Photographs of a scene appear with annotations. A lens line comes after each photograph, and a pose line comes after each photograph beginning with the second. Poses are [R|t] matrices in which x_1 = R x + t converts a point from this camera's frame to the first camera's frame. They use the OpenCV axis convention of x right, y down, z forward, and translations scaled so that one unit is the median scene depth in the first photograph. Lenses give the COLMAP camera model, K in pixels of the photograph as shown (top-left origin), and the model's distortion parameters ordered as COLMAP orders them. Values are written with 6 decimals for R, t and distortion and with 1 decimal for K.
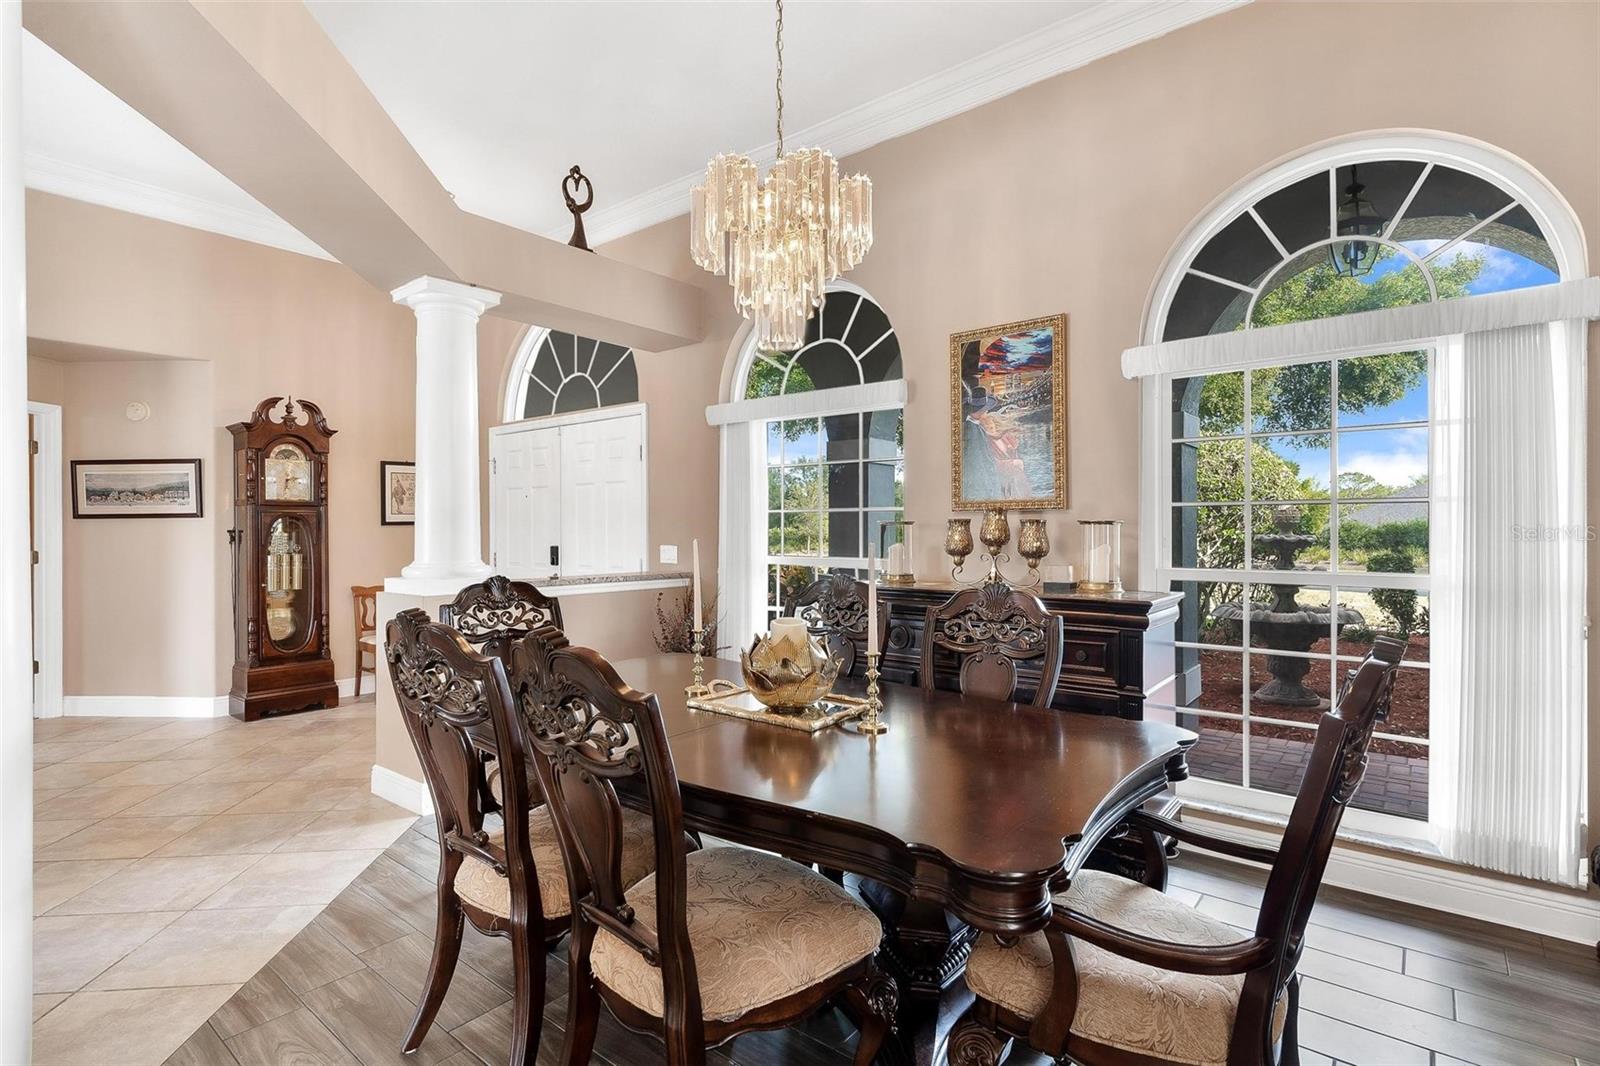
lens RADIAL K [[720.9, 0, 791.3], [0, 720.9, 539.2], [0, 0, 1]] dist [-0.015955, -0.000585]
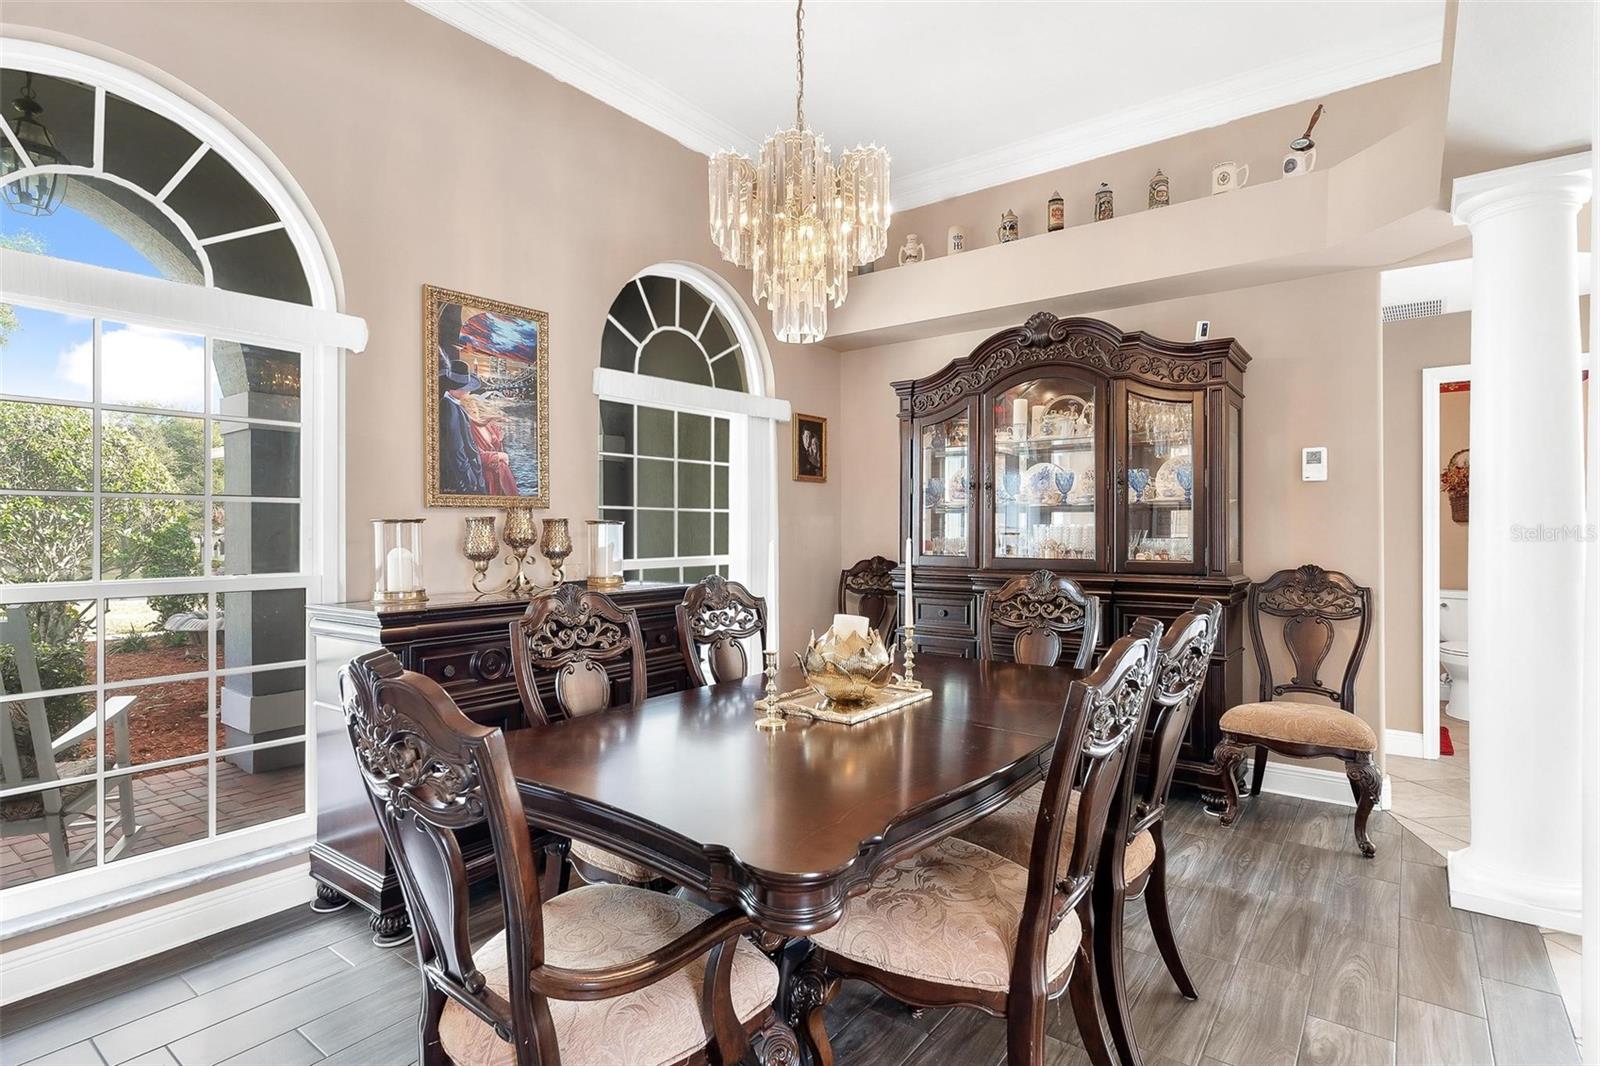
lens RADIAL K [[789.3, 0, 801.4], [0, 789.3, 526.6], [0, 0, 1]] dist [0.002359, 0.000200]
pose [[0.008908, -0.009300, 0.999917, -0.698128], [0.003116, 0.999952, 0.009272, -0.024293], [-0.999955, 0.003033, 0.008936, 0.613004]]
